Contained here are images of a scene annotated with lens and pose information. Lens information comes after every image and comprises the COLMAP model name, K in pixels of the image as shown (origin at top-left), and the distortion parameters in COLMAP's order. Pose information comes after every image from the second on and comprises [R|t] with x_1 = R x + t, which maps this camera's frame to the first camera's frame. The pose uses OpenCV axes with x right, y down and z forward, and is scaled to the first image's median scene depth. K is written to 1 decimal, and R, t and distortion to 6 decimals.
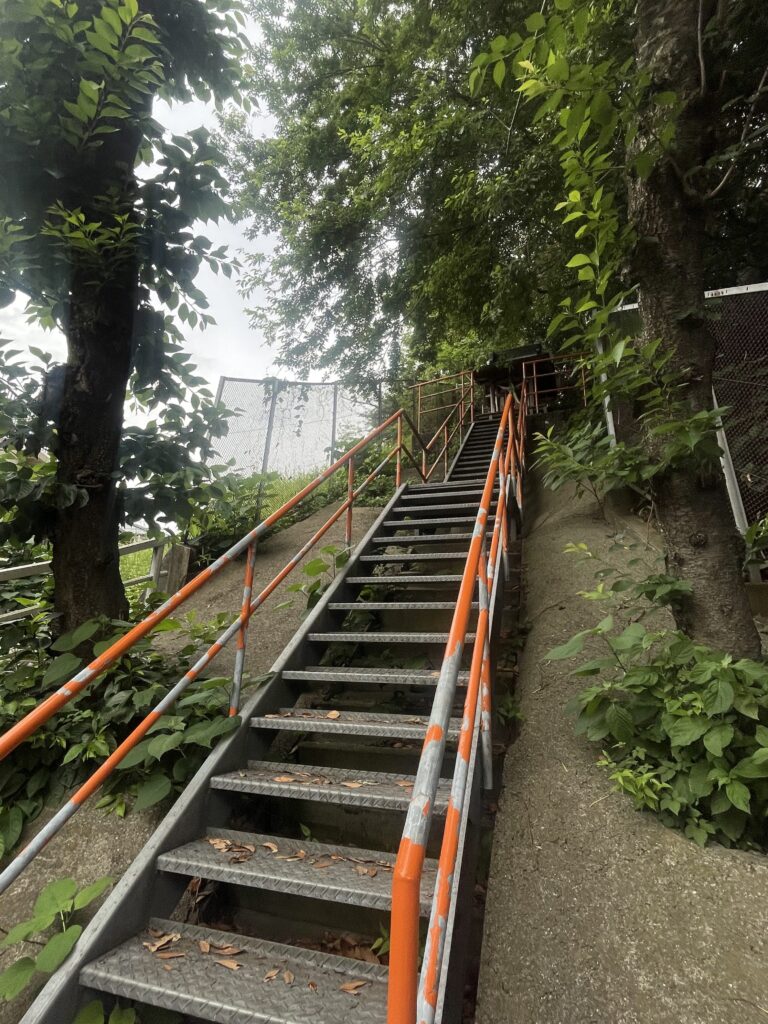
lens RADIAL K [[514.8, 0, 390.9], [0, 514.8, 508.2], [0, 0, 1]] dist [0.003372, 0.002687]
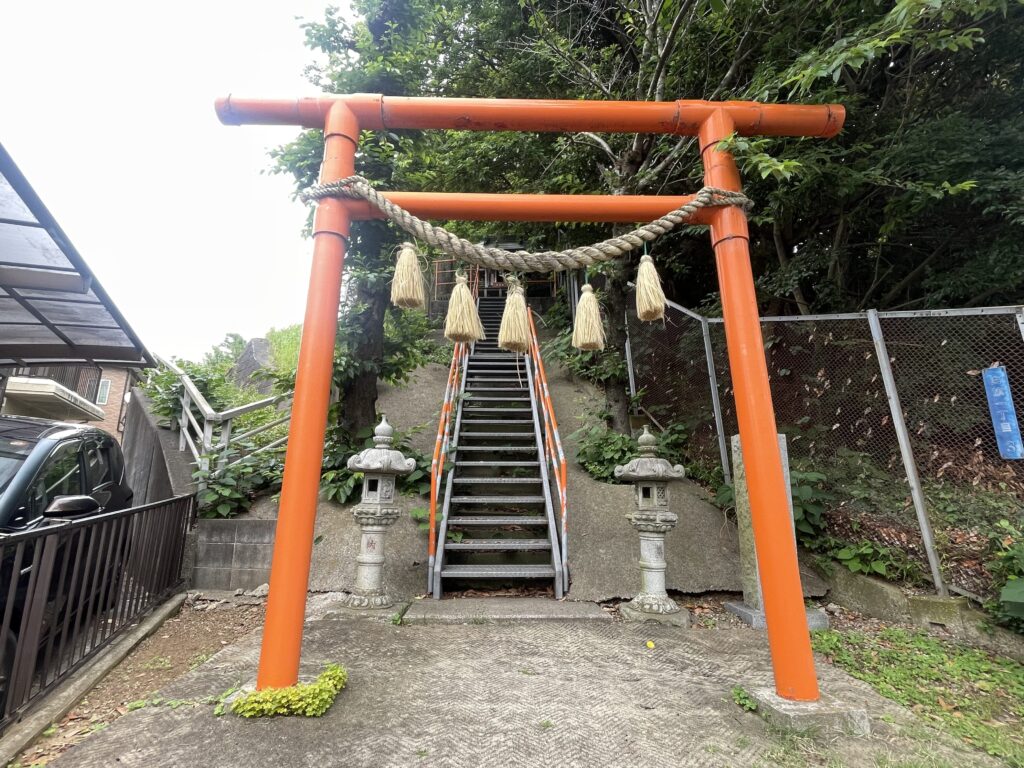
lens RADIAL K [[514.8, 0, 510.2], [0, 514.8, 387.3], [0, 0, 1]] dist [0.003372, 0.002687]
pose [[0.942931, 0.043018, 0.330198, -0.792566], [-0.070986, 0.994794, 0.073111, -0.147025], [-0.325334, -0.092378, 0.941076, -1.302717]]
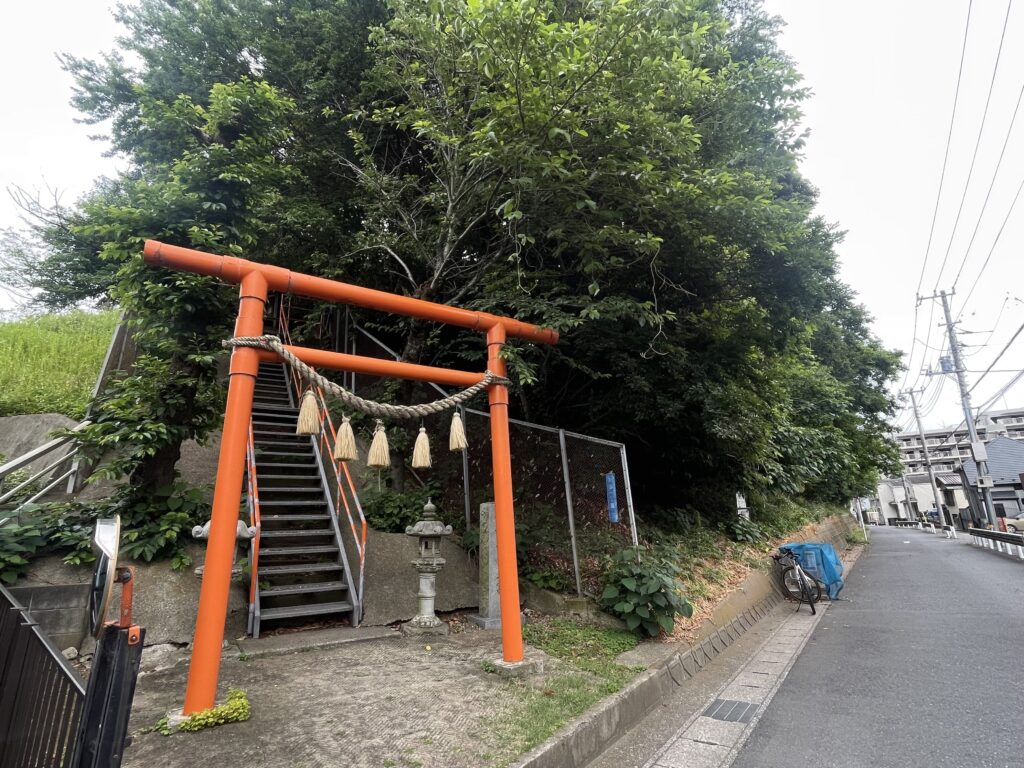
lens RADIAL K [[514.8, 0, 510.2], [0, 514.8, 387.3], [0, 0, 1]] dist [0.003372, 0.002687]
pose [[0.647658, 0.146079, 0.747797, -1.482656], [-0.185350, 0.982173, -0.031334, -0.444490], [-0.739043, -0.118311, 0.663188, -1.729449]]
